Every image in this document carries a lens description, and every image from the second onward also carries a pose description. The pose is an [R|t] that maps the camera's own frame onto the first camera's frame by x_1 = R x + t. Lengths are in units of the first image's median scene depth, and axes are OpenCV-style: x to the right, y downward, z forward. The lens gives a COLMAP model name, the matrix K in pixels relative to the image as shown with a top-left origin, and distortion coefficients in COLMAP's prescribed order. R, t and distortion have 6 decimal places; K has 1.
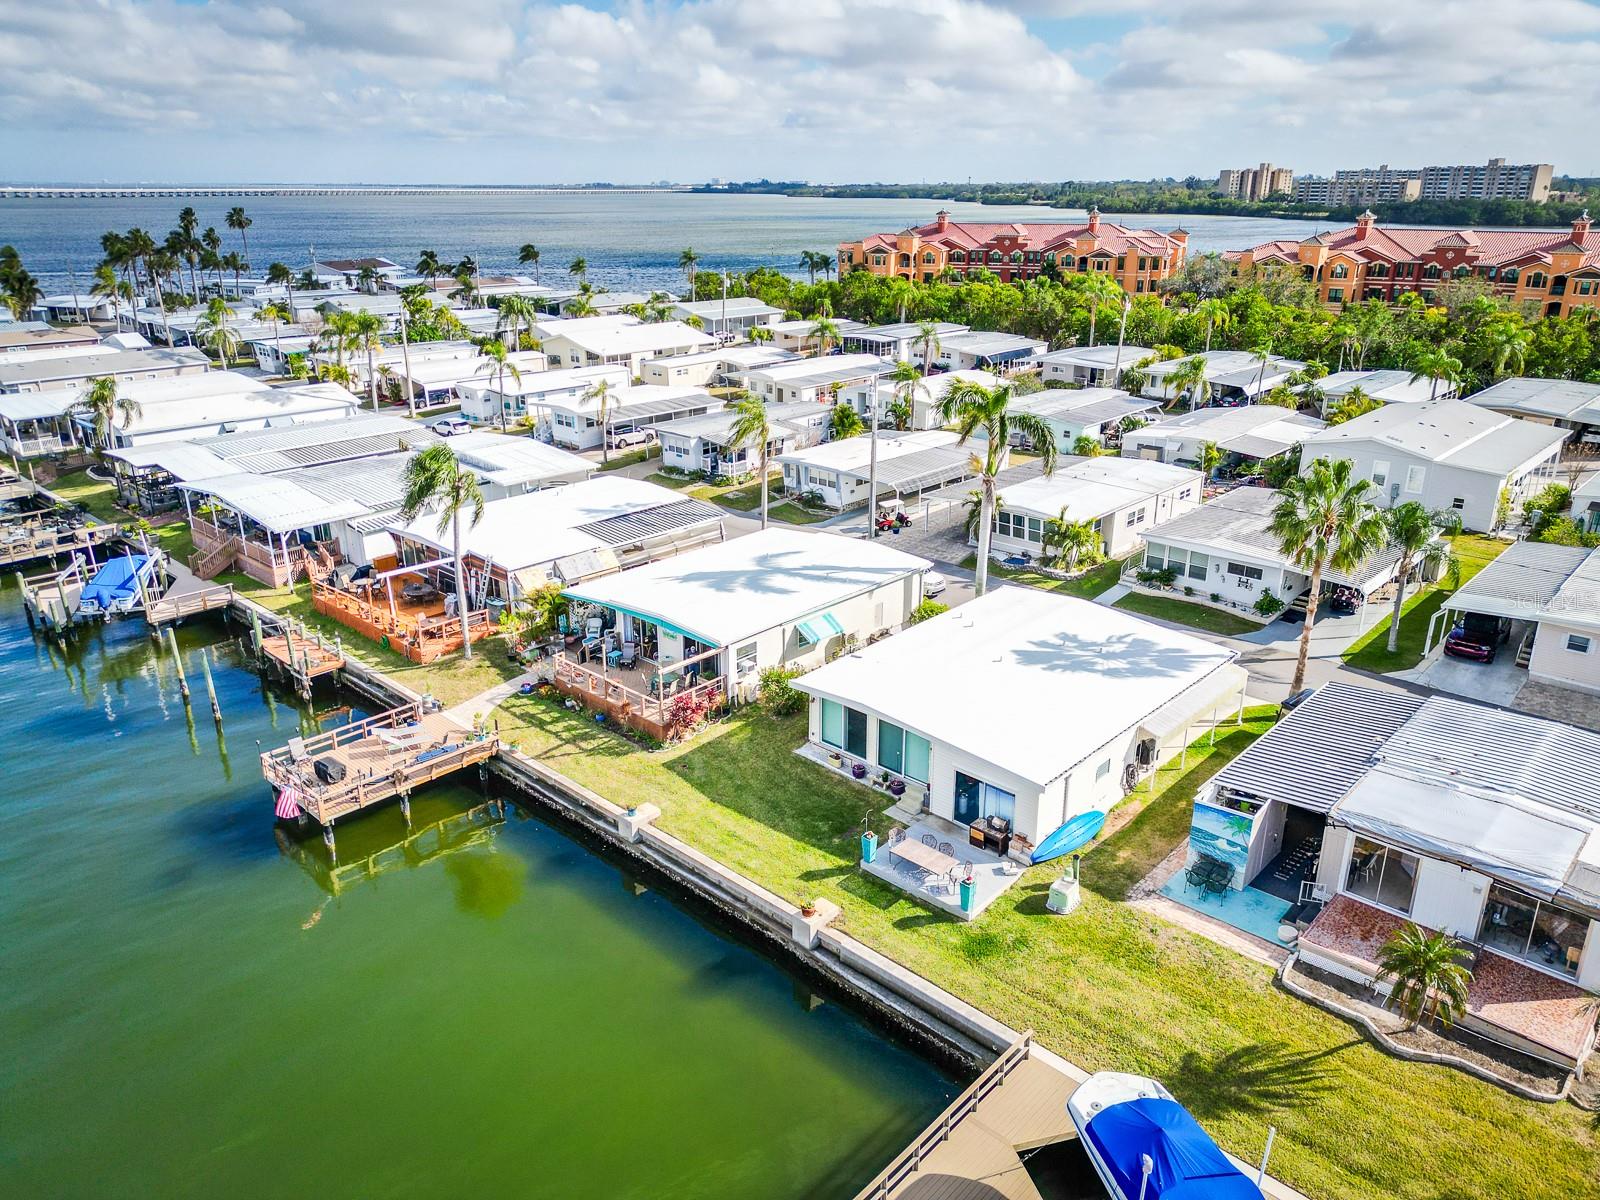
lens RADIAL K [[1119.5, 0, 810.8], [0, 1119.5, 599.3], [0, 0, 1]] dist [0.058055, -0.055229]
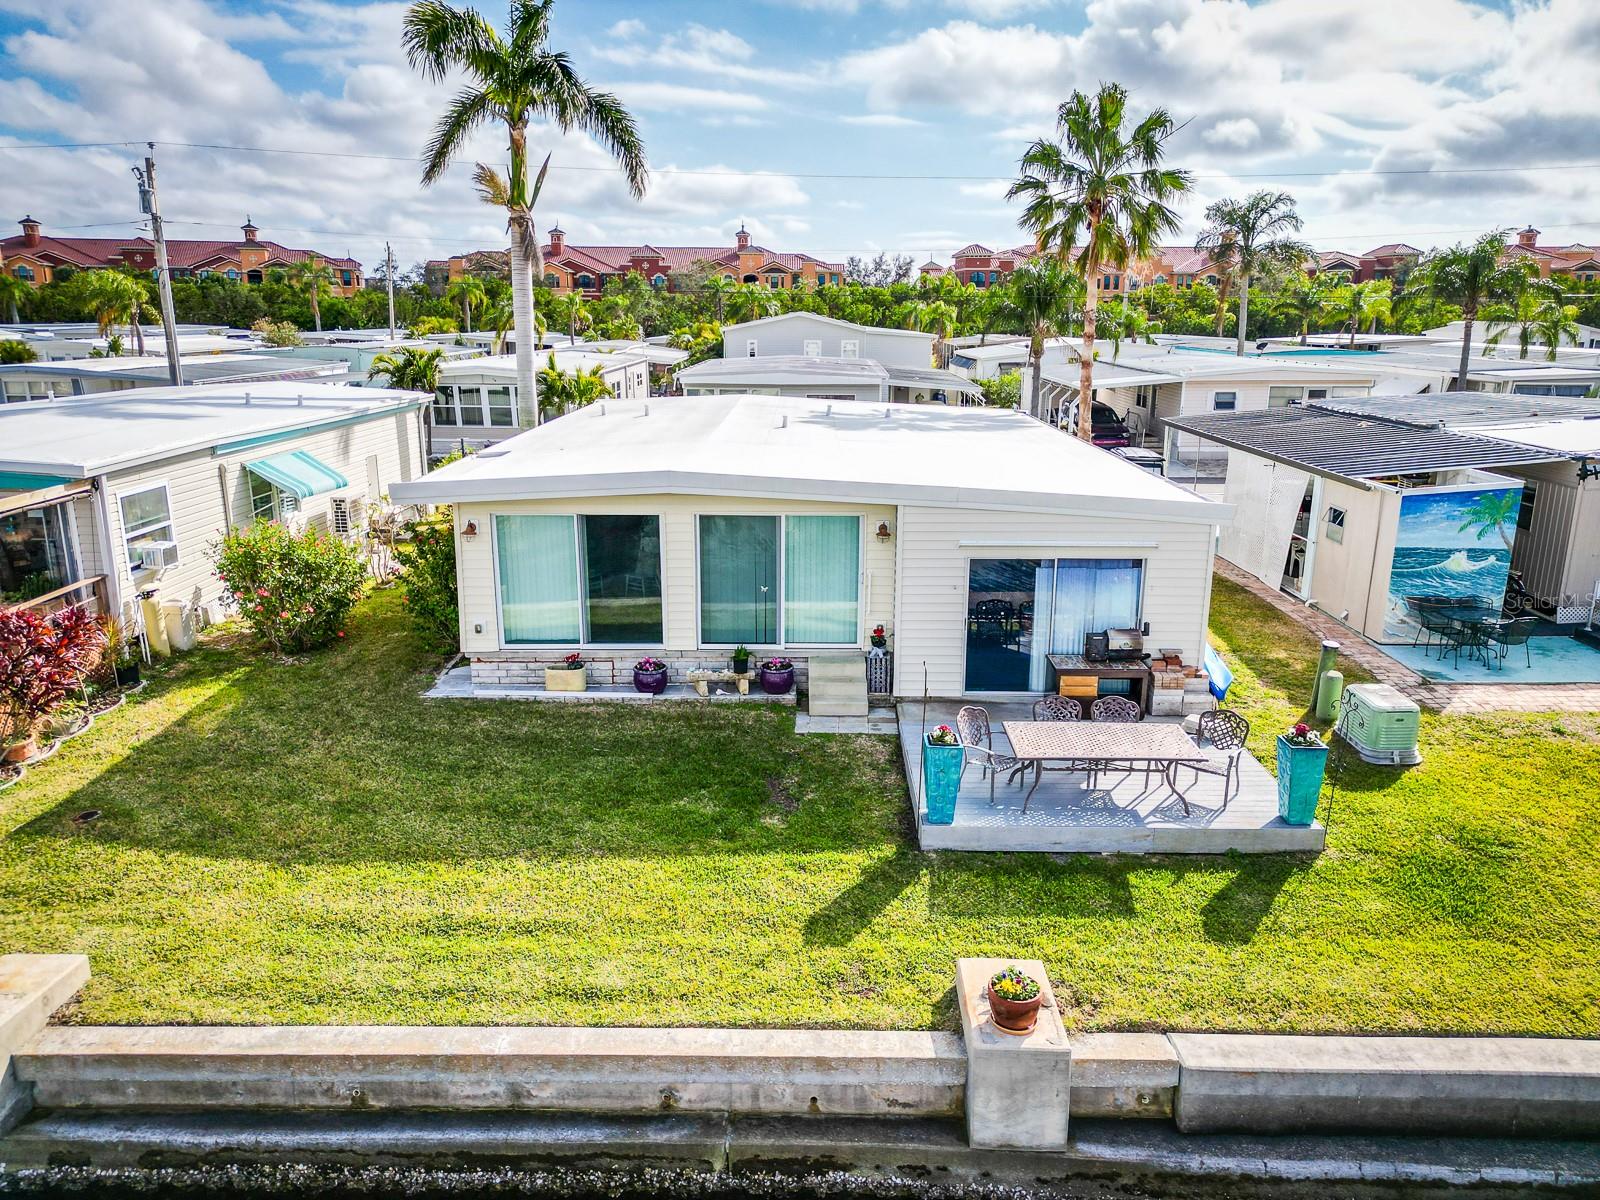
lens RADIAL K [[1119.5, 0, 794.1], [0, 1119.5, 614.5], [0, 0, 1]] dist [0.058055, -0.055229]
pose [[0.744209, -0.171913, 0.645445, -0.165853], [0.231563, 0.972788, -0.007896, 0.150424], [-0.626523, 0.155337, 0.763766, 0.692160]]
